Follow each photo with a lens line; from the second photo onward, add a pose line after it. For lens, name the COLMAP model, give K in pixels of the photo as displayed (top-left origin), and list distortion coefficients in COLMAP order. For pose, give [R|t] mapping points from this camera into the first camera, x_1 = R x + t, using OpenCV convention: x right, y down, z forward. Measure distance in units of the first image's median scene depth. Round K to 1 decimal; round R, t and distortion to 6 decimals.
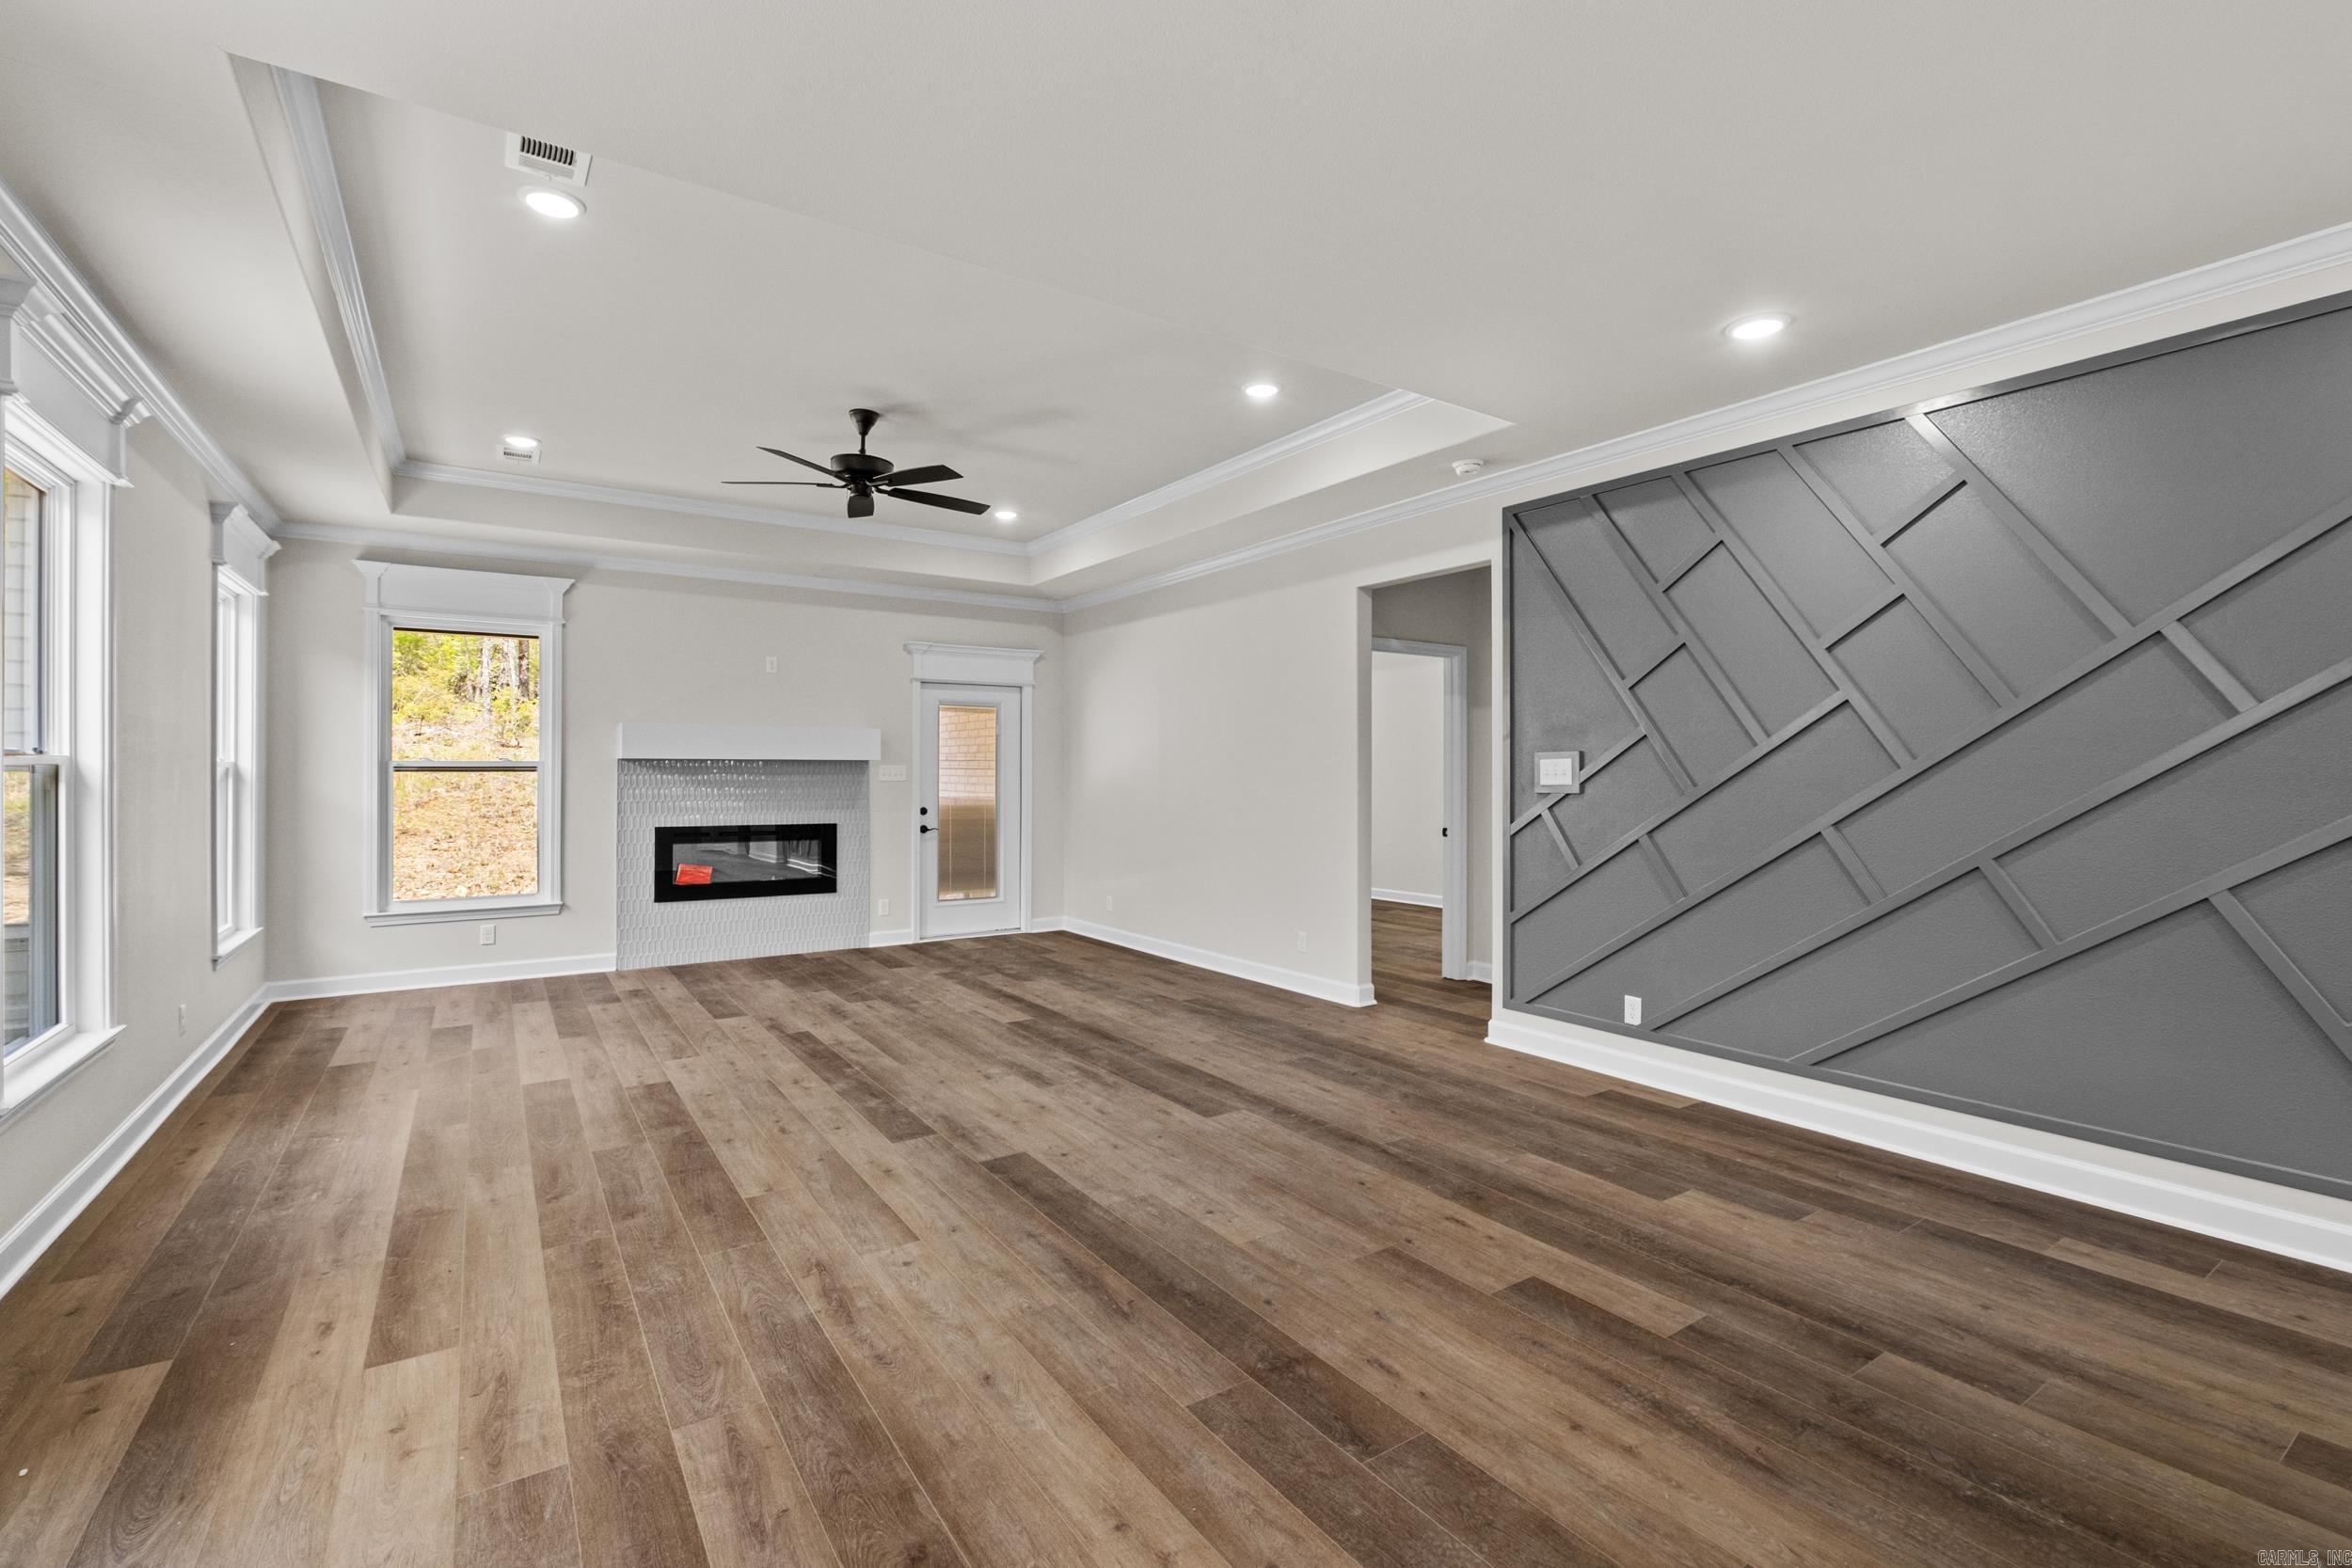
lens RADIAL K [[1035.7, 0, 1169.5], [0, 1035.7, 768.9], [0, 0, 1]] dist [-0.007407, -0.001313]
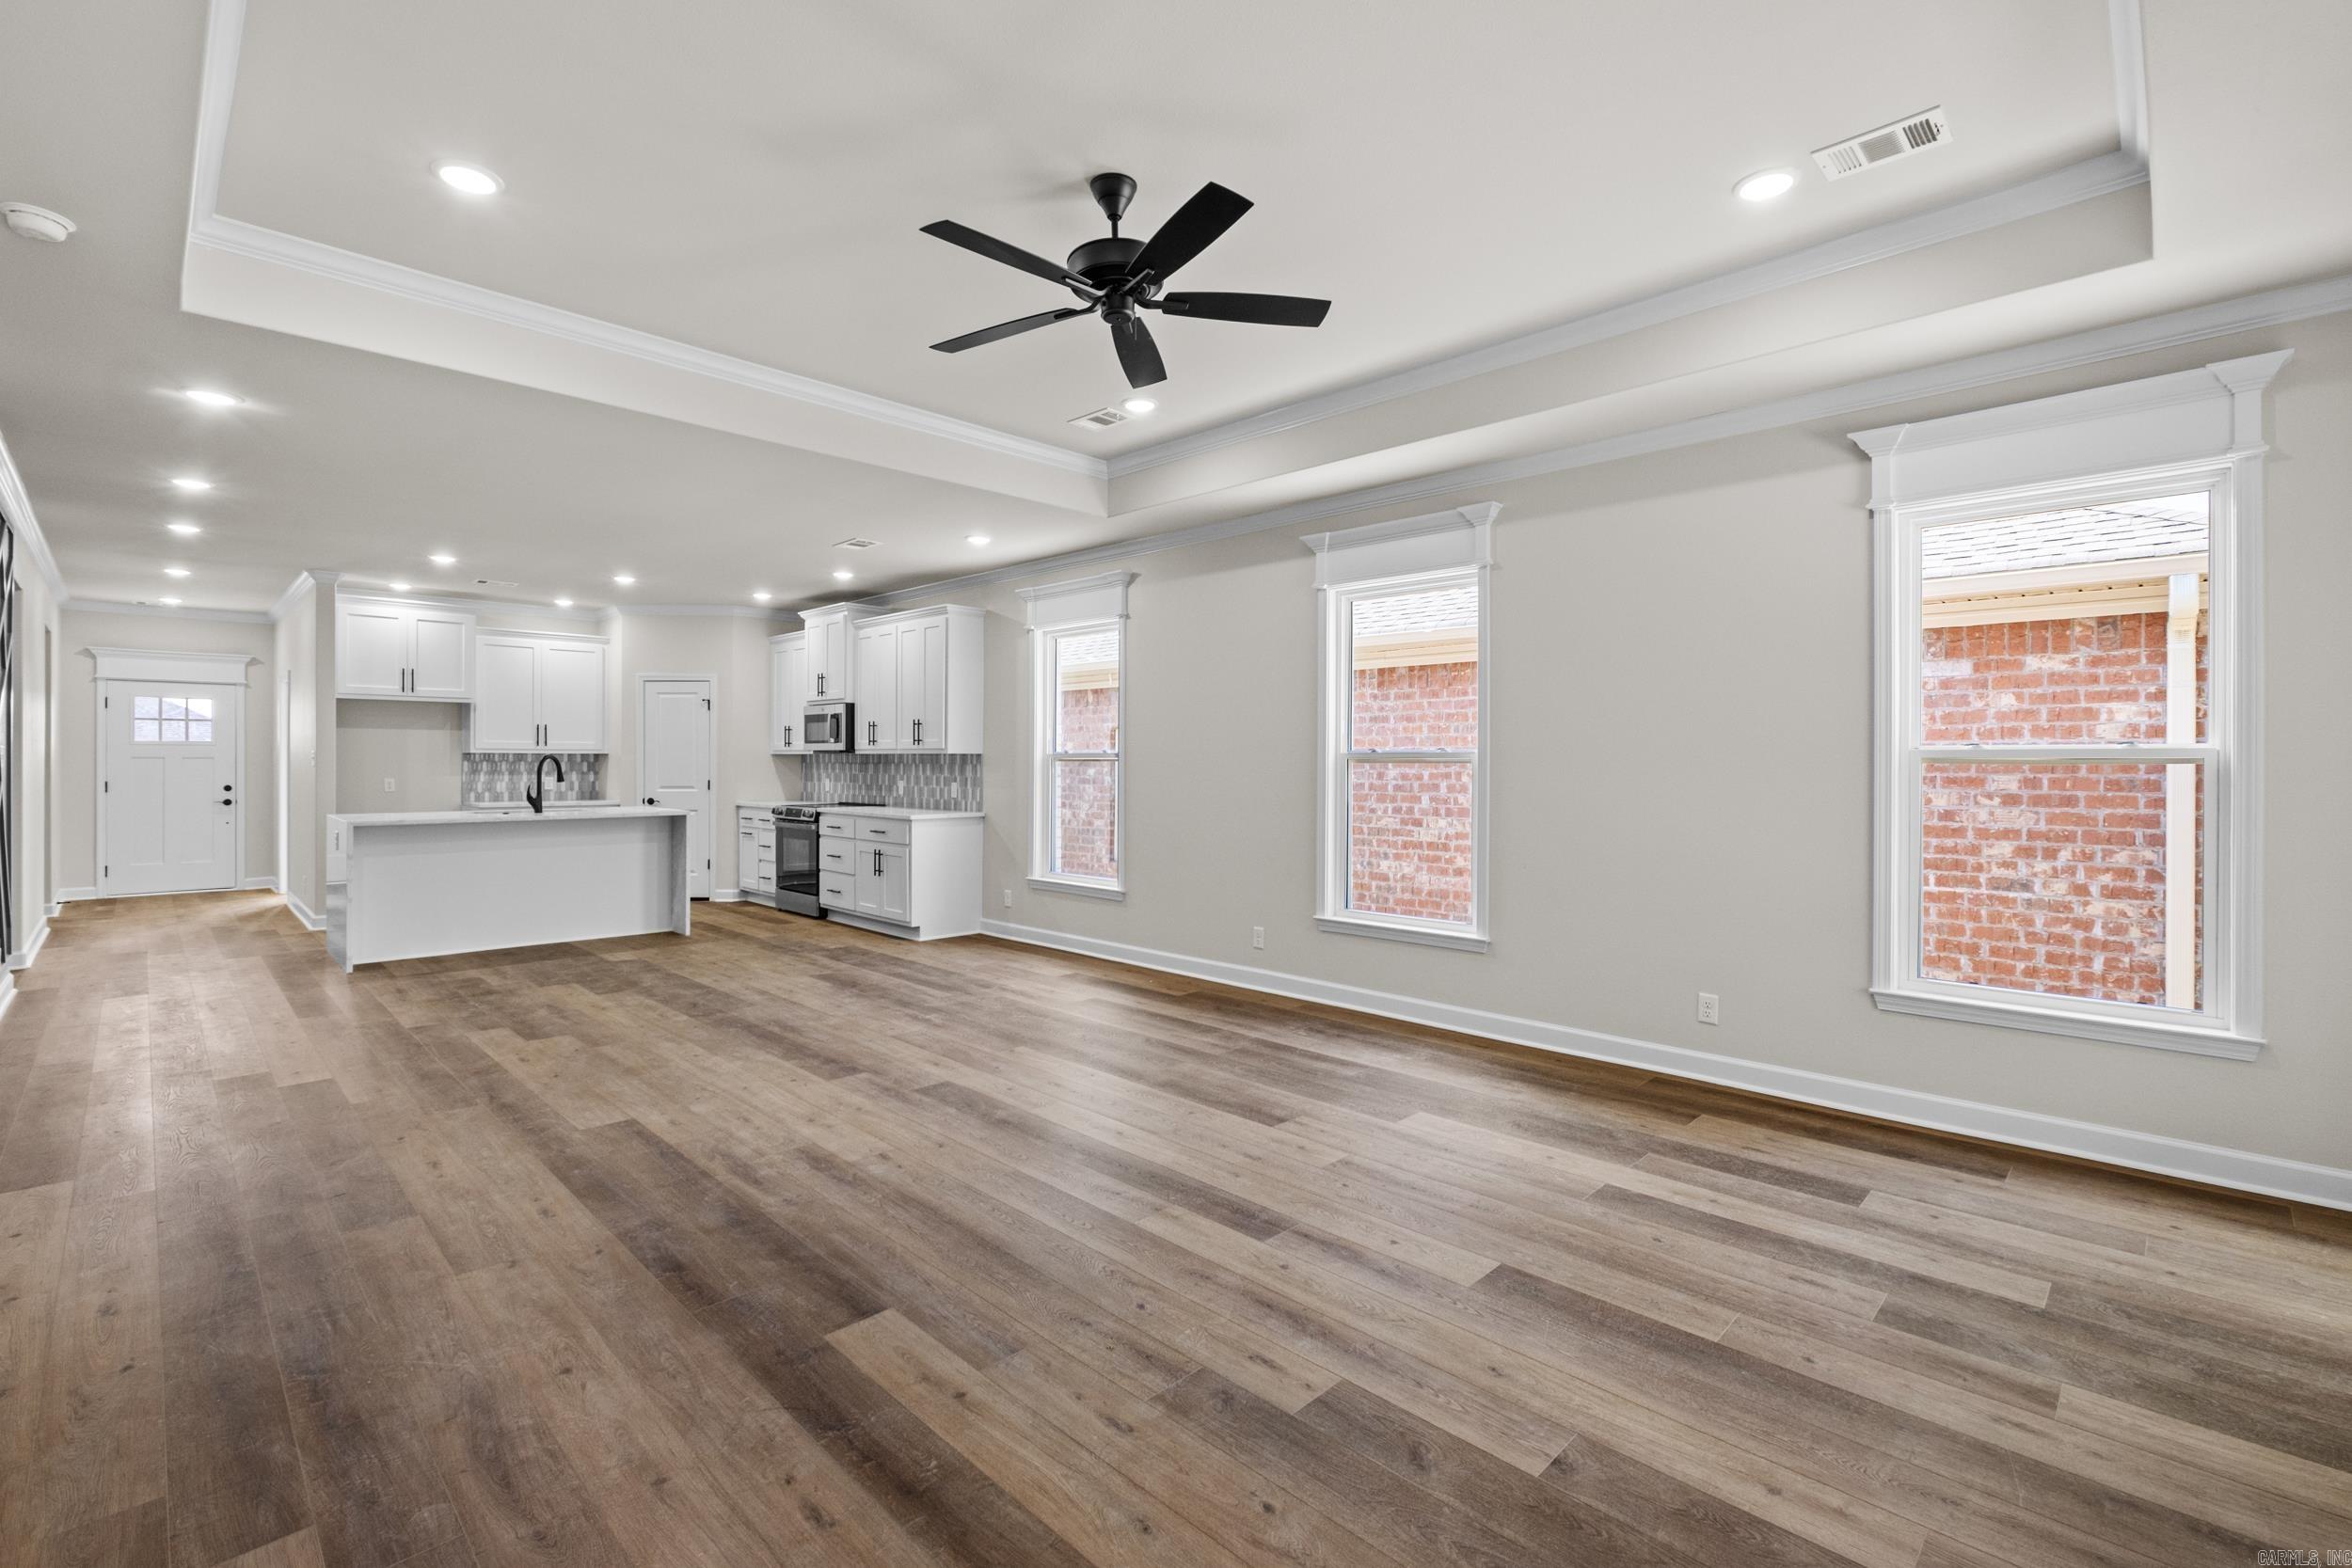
lens RADIAL K [[1035.7, 0, 1170.3], [0, 1035.7, 762.2], [0, 0, 1]] dist [-0.007407, -0.001313]
pose [[-0.979774, -0.003739, -0.200075, -0.152161], [-0.003032, 0.999988, -0.003842, 0.004674], [0.200087, -0.003158, -0.979773, 1.192489]]
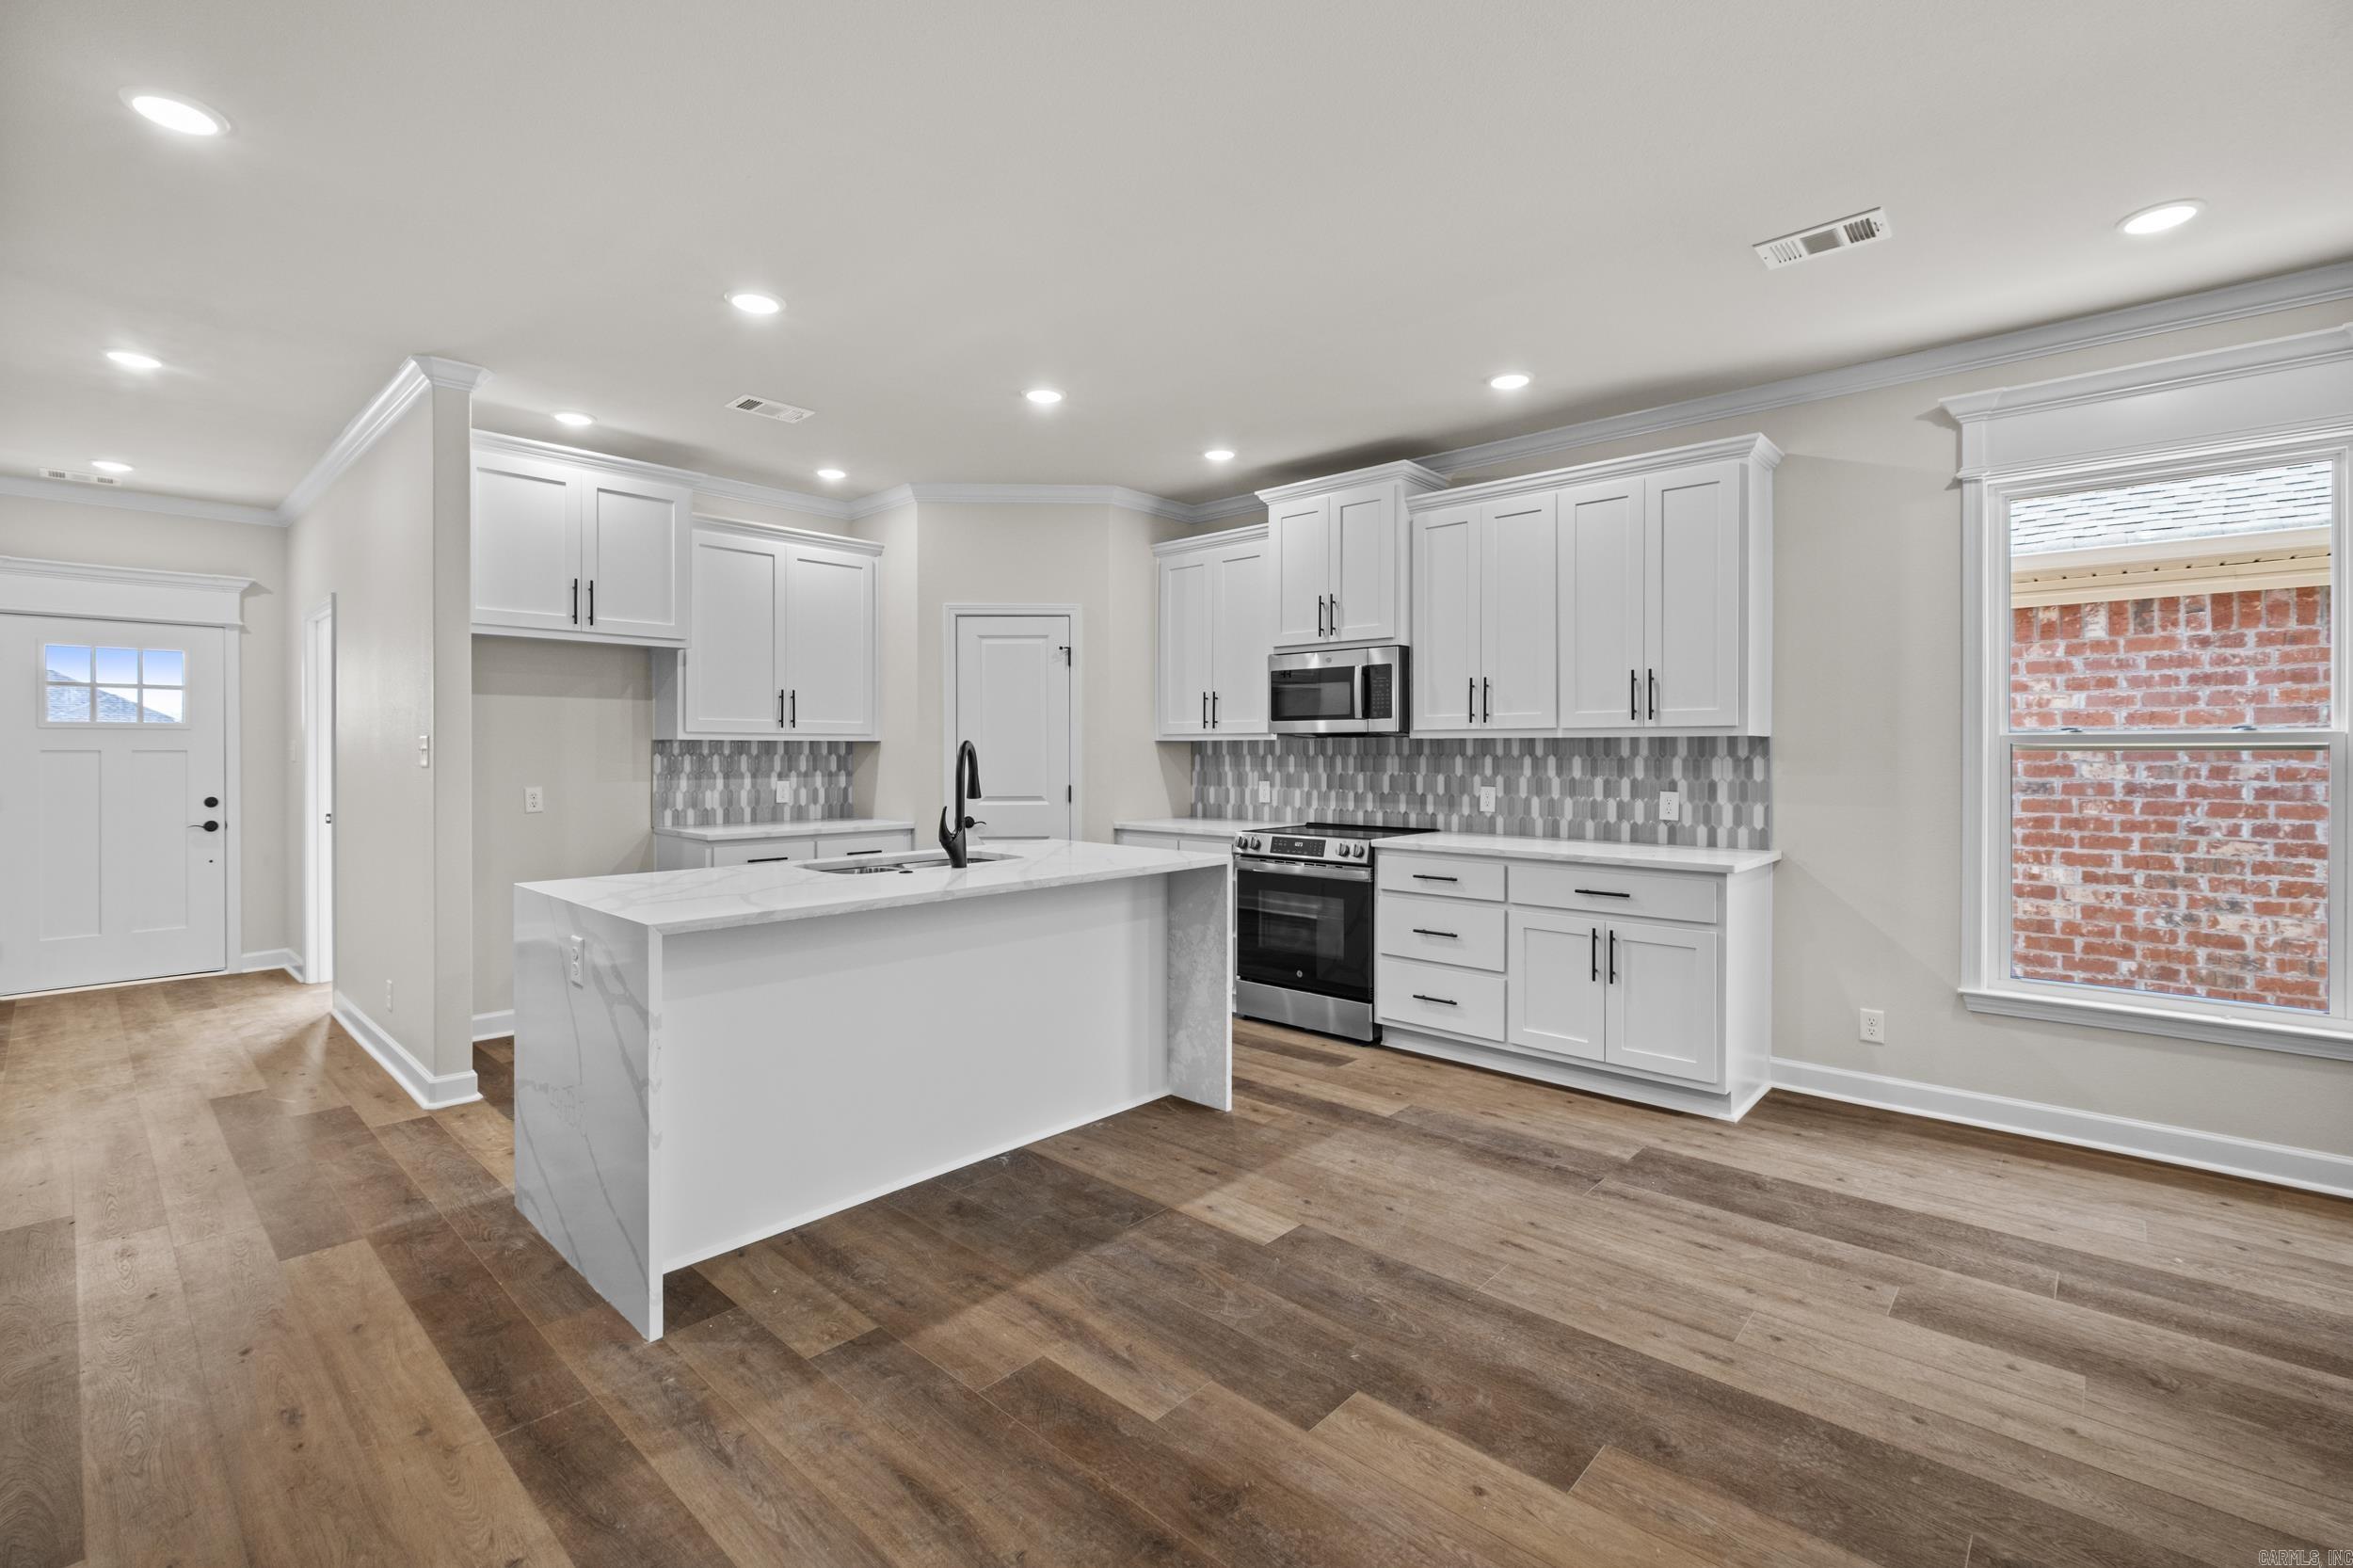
lens RADIAL K [[1036.2, 0, 1166.1], [0, 1036.2, 751.8], [0, 0, 1]] dist [-0.007407, -0.001313]
pose [[-0.971992, 0.000043, -0.235013, 0.309170], [0.001082, 0.999990, -0.004291, 0.002354], [0.235010, -0.004425, -0.971983, 0.493219]]
